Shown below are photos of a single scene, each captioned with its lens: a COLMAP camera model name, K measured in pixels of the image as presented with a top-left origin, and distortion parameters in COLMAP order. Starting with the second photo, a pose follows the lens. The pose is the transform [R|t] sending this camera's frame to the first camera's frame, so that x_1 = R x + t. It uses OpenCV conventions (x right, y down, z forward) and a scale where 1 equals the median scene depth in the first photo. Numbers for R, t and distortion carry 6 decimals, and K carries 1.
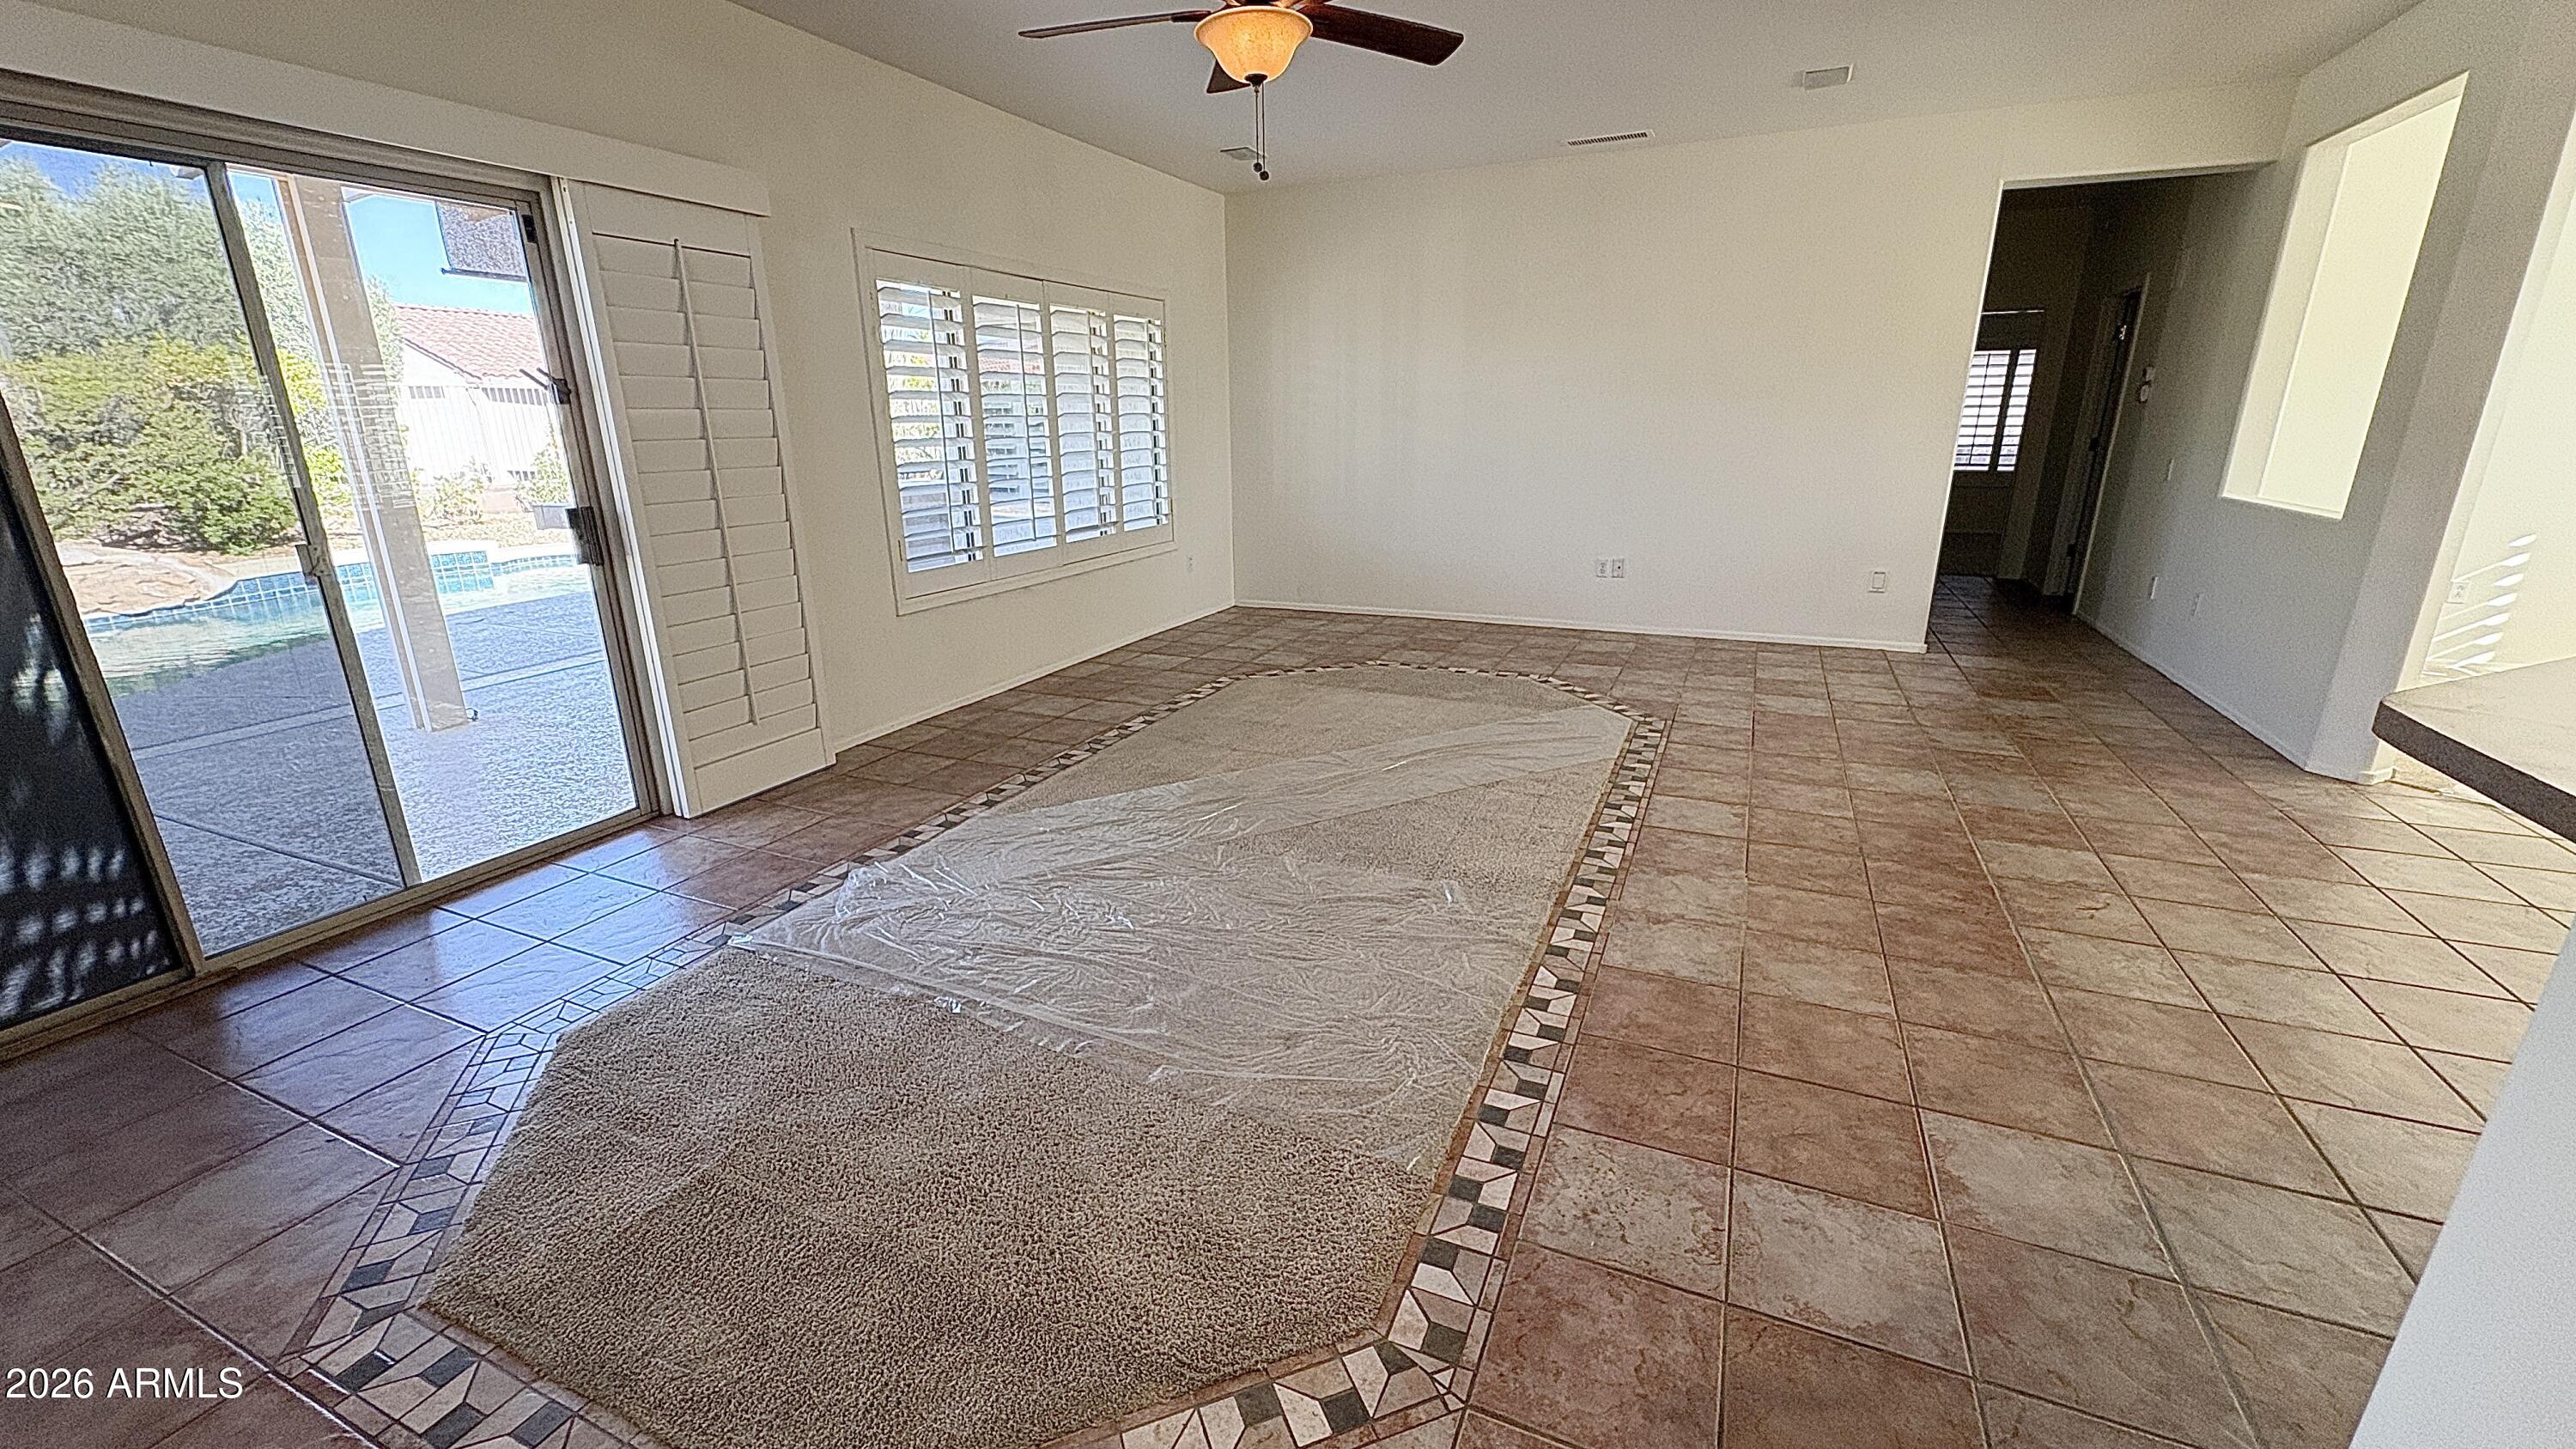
lens RADIAL K [[1022.3, 0, 1283.0], [0, 1022.3, 724.3], [0, 0, 1]] dist [0.000409, 0.000139]
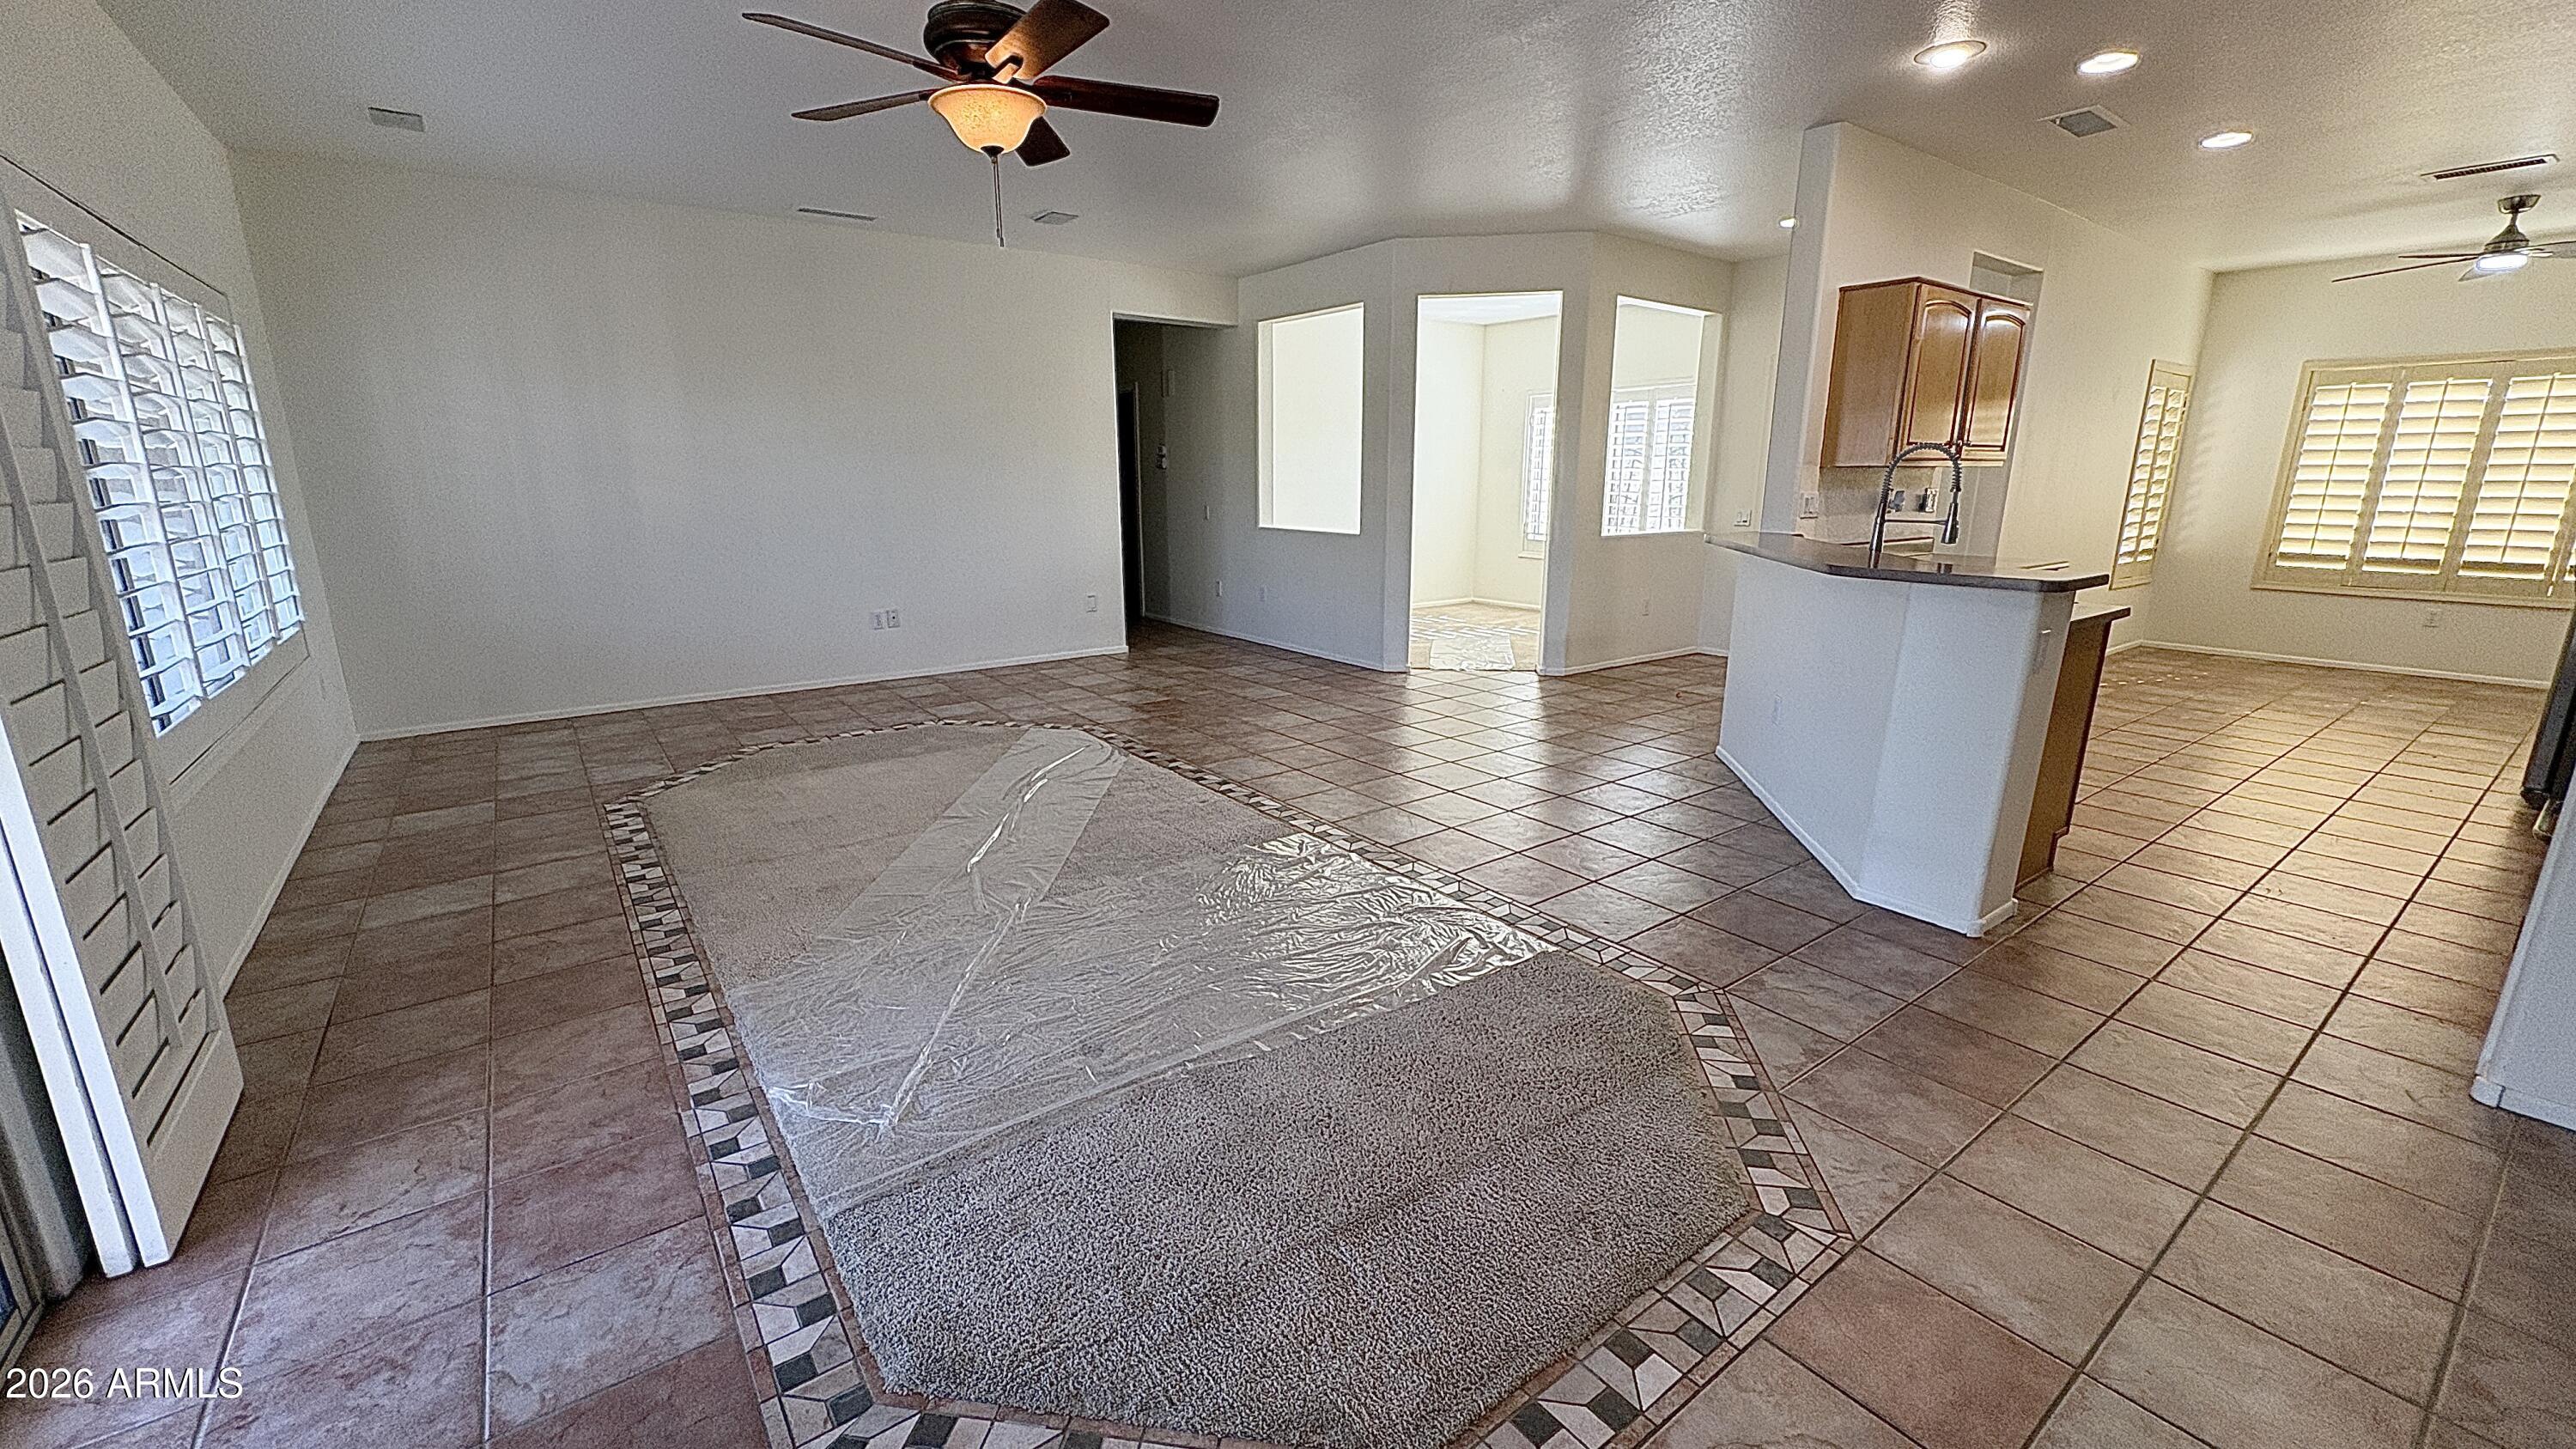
lens RADIAL K [[1022.3, 0, 1283.0], [0, 1022.3, 724.3], [0, 0, 1]] dist [0.000409, 0.000139]
pose [[0.486482, -0.199924, 0.850509, -0.642476], [0.247819, 0.965061, 0.085102, -0.062565], [-0.837807, 0.169372, 0.519030, 0.229729]]
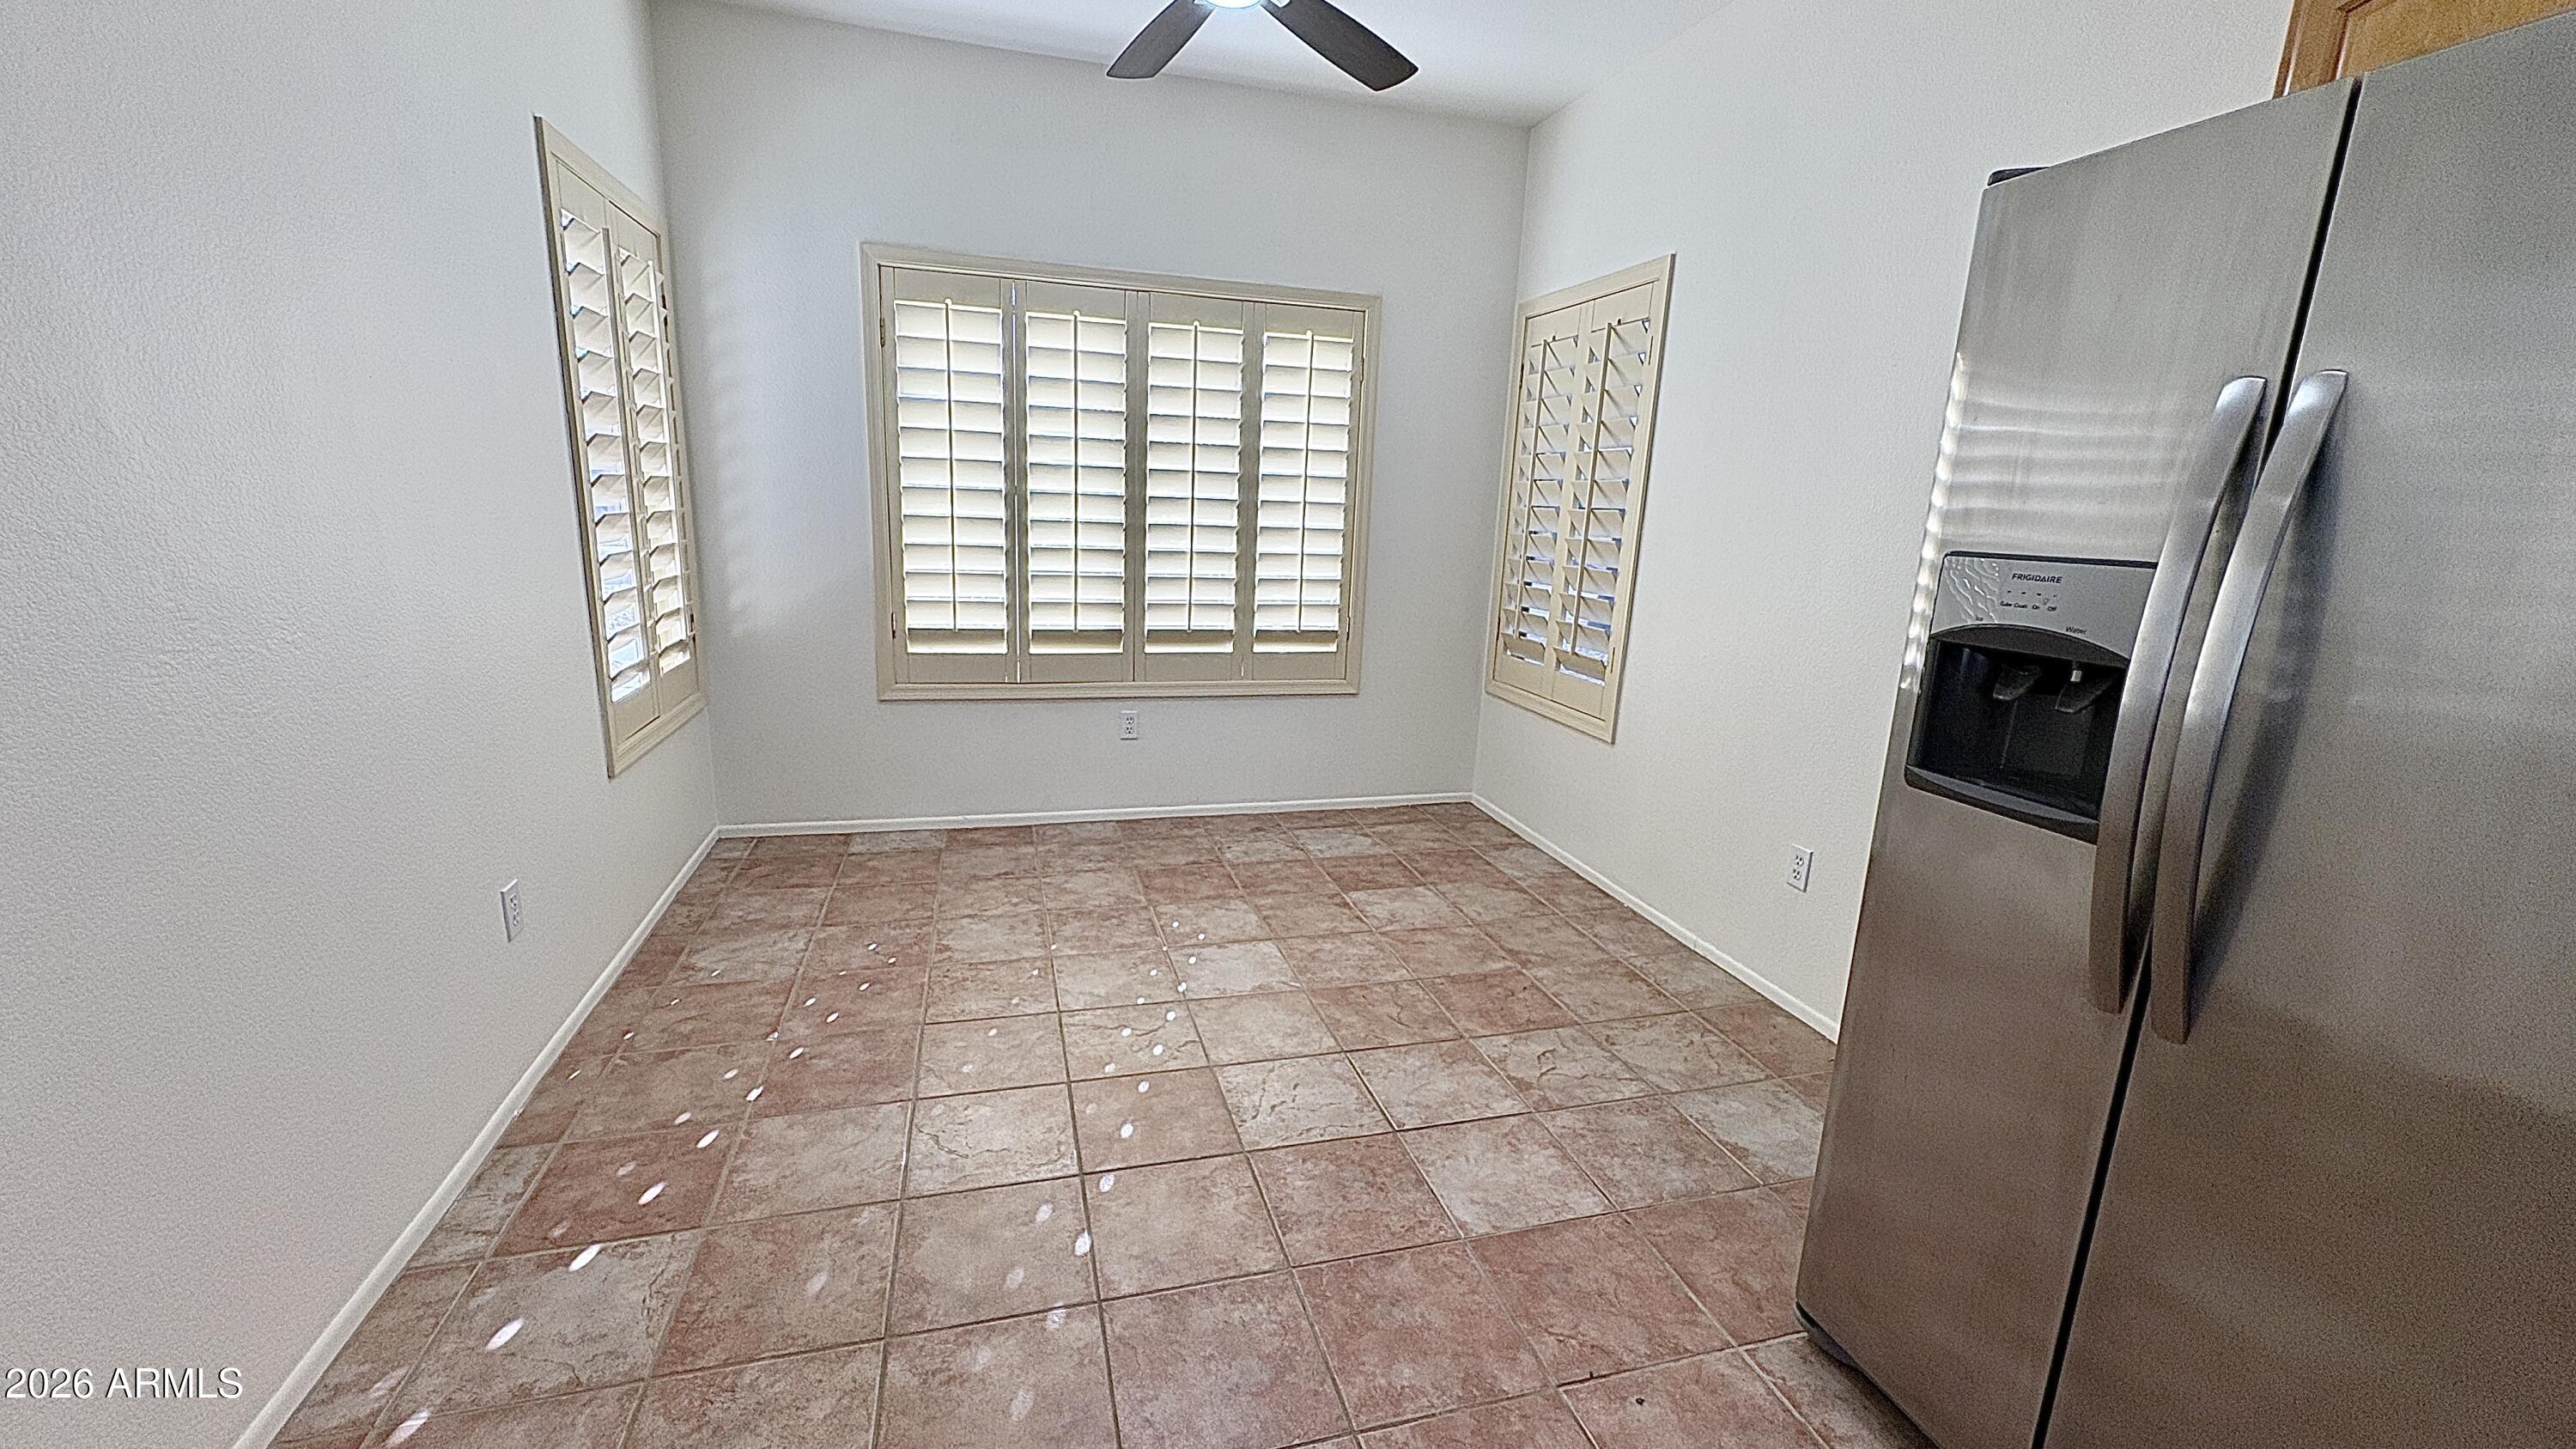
lens RADIAL K [[1022.3, 0, 1283.0], [0, 1022.3, 724.3], [0, 0, 1]] dist [0.000409, 0.000139]
pose [[-0.646826, -0.185788, 0.739661, 0.980417], [0.185925, 0.902193, 0.389203, 0.021748], [-0.739627, 0.389269, -0.549020, -0.085521]]
